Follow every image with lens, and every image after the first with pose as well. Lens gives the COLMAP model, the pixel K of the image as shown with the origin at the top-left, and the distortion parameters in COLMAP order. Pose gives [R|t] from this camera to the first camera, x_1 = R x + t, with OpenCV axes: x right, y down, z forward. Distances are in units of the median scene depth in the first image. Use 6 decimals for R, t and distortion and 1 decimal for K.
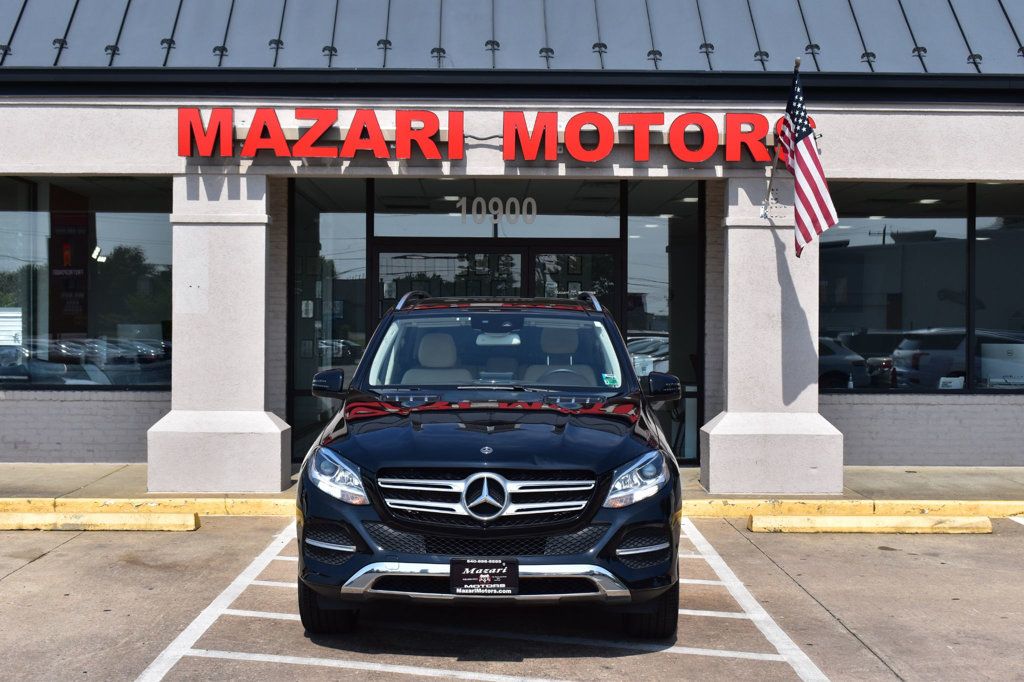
lens RADIAL K [[1450.7, 0, 512.2], [0, 1450.7, 340.9], [0, 0, 1]] dist [-0.034419, 0.000000]
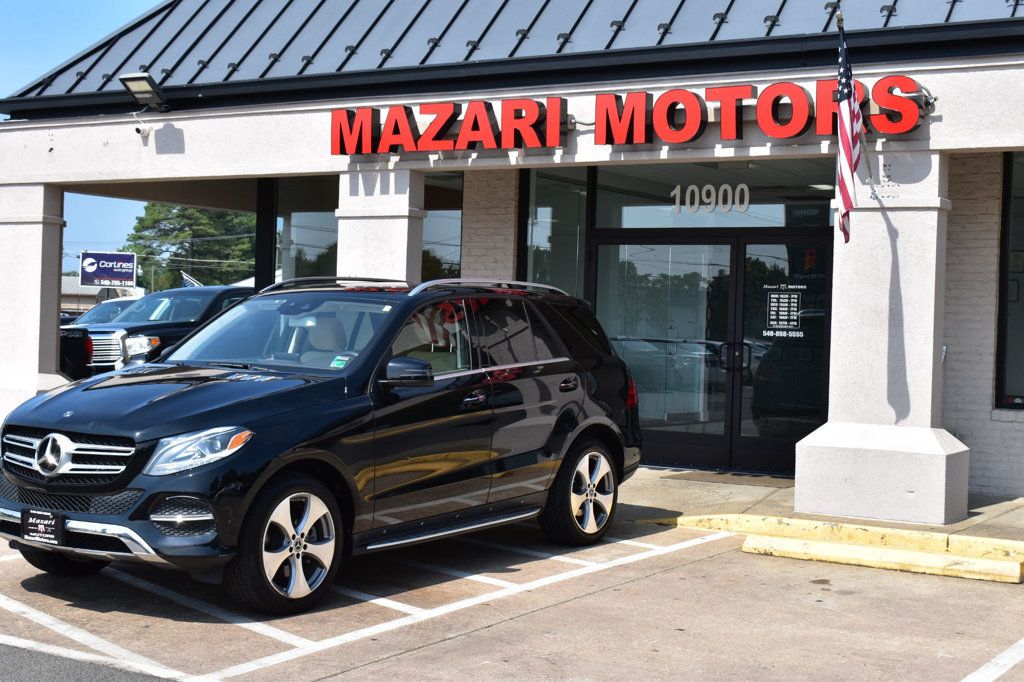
lens RADIAL K [[1547.1, 0, 511.3], [0, 1547.1, 333.7], [0, 0, 1]] dist [-0.028997, 0.000000]
pose [[0.834519, 0.021694, -0.550552, 0.506861], [-0.028404, 0.999590, -0.003667, 0.005178], [0.550247, 0.018698, 0.834793, 0.115909]]
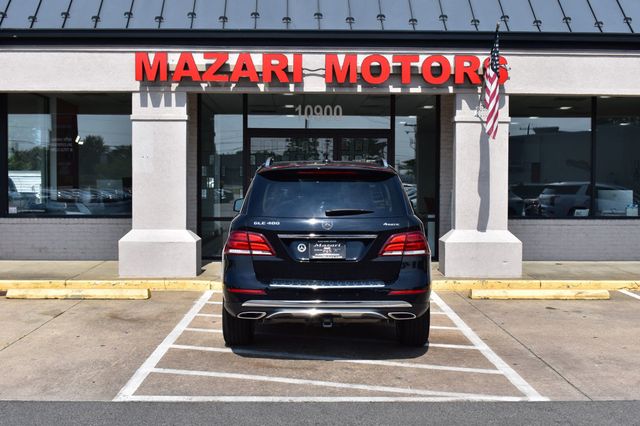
lens RADIAL K [[832.2, 0, 321.1], [0, 832.2, 216.4], [0, 0, 1]] dist [-0.044399, 0.000000]
pose [[0.999967, -0.001723, 0.007878, -0.018946], [0.001471, 0.999490, 0.031904, 0.001568], [-0.007929, -0.031891, 0.999460, 0.013090]]
